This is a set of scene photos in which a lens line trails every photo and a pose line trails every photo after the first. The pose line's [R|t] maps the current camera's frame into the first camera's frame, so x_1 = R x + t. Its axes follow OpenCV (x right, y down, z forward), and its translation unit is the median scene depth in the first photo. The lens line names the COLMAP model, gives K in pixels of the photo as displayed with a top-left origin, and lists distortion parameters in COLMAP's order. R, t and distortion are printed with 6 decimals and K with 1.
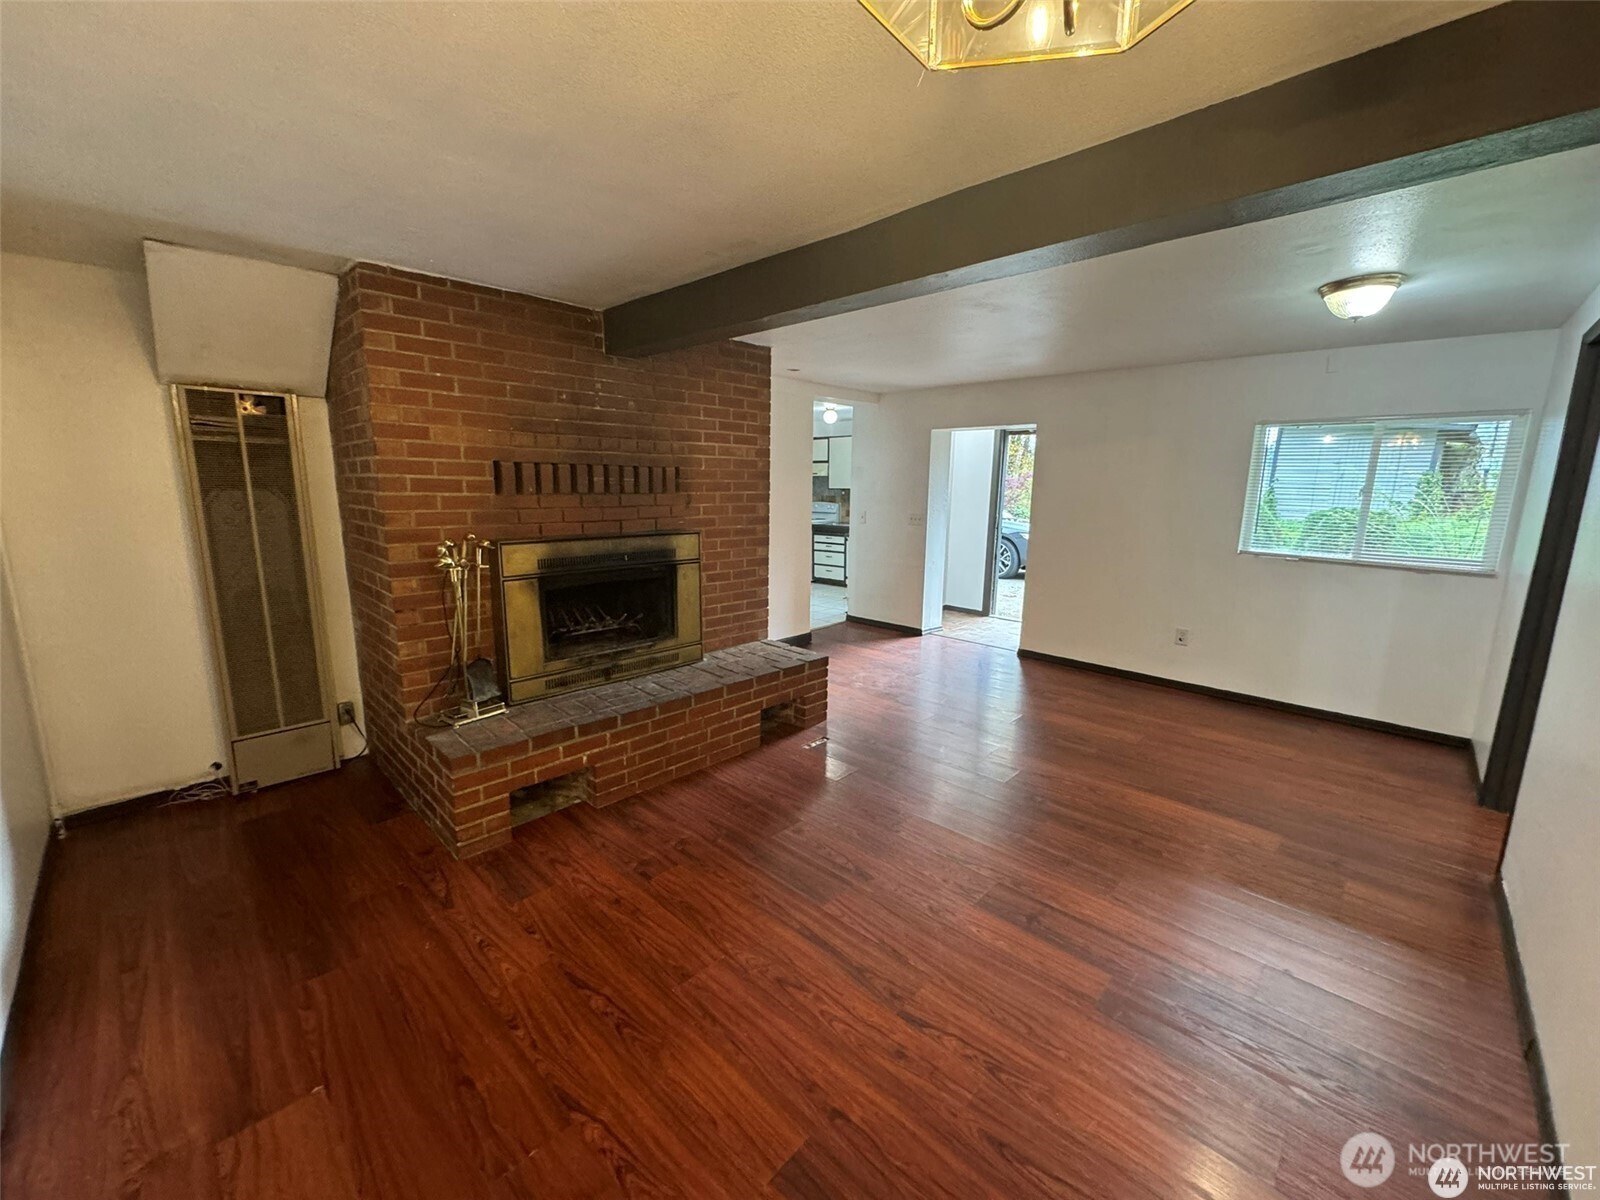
lens RADIAL K [[633.0, 0, 798.0], [0, 633.0, 599.0], [0, 0, 1]] dist [-0.001344, 0.000580]
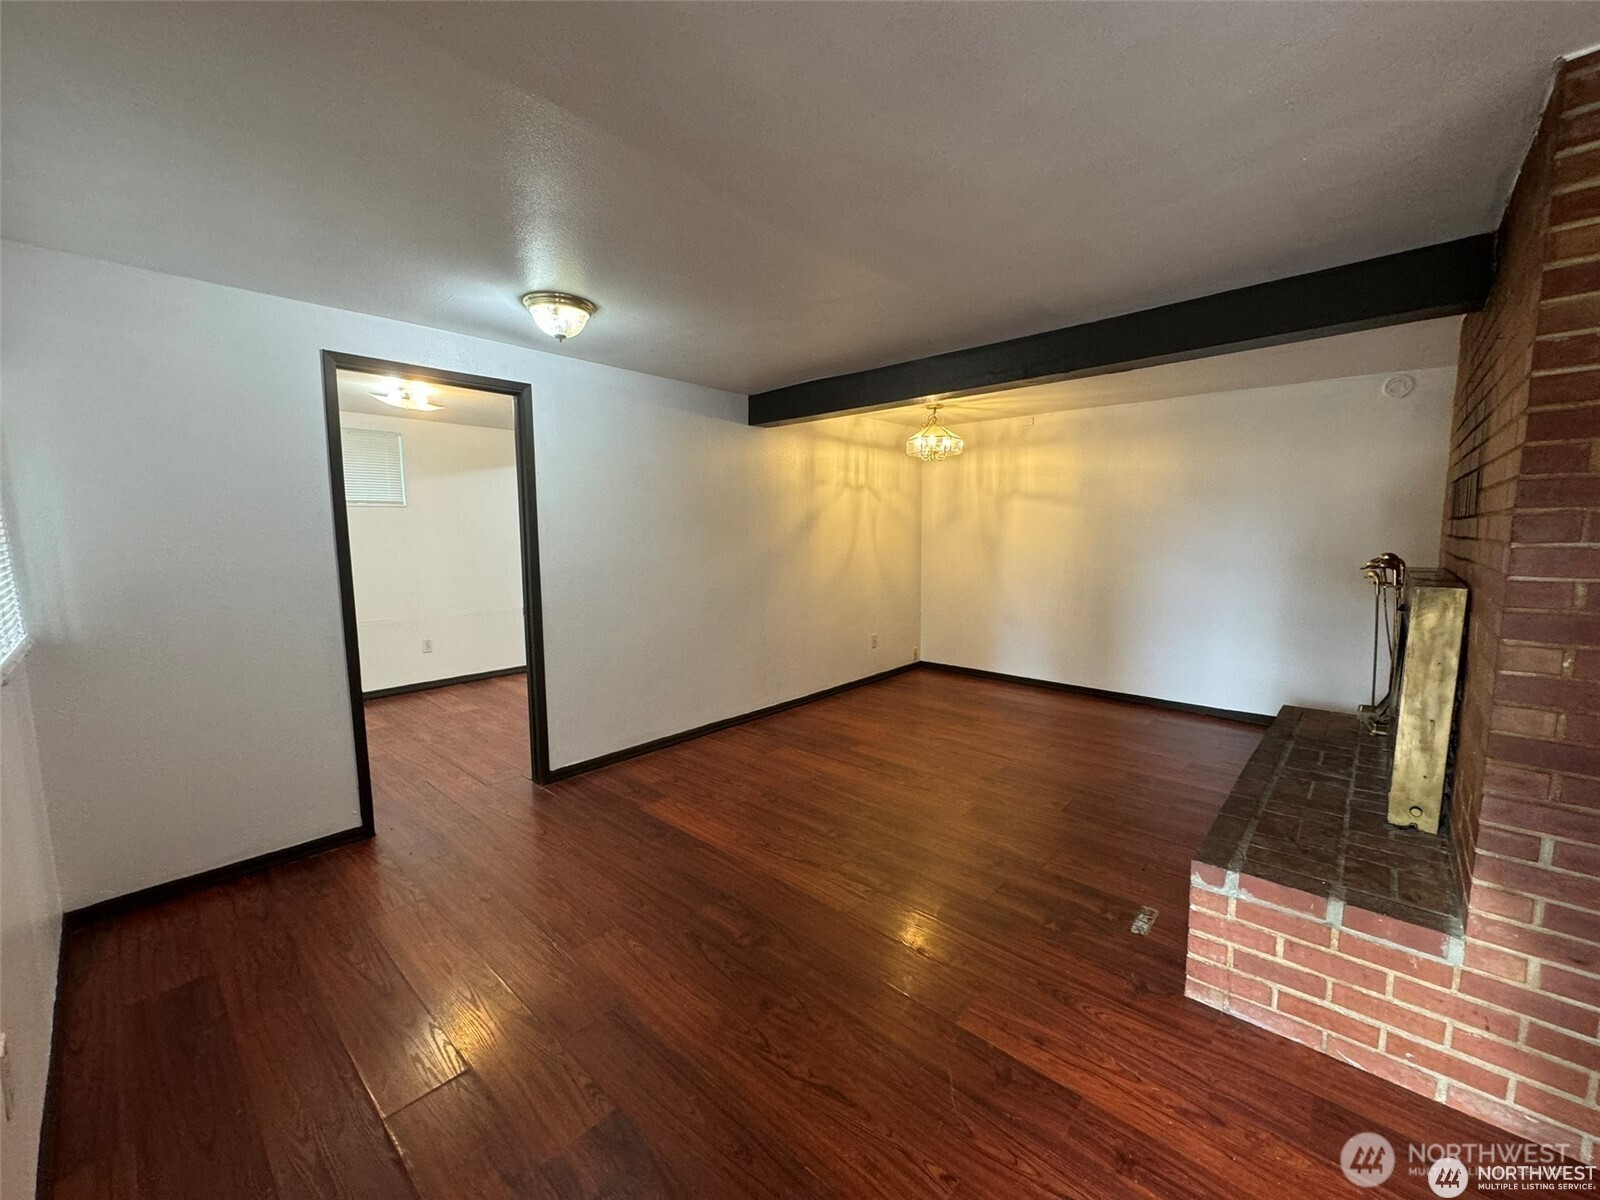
lens RADIAL K [[633.0, 0, 800.1], [0, 633.0, 599.3], [0, 0, 1]] dist [-0.001344, 0.000580]
pose [[-0.999441, -0.004103, -0.033190, 0.576261], [-0.013322, 0.959149, 0.282586, -0.352626], [0.030675, 0.282871, -0.958667, 2.236547]]
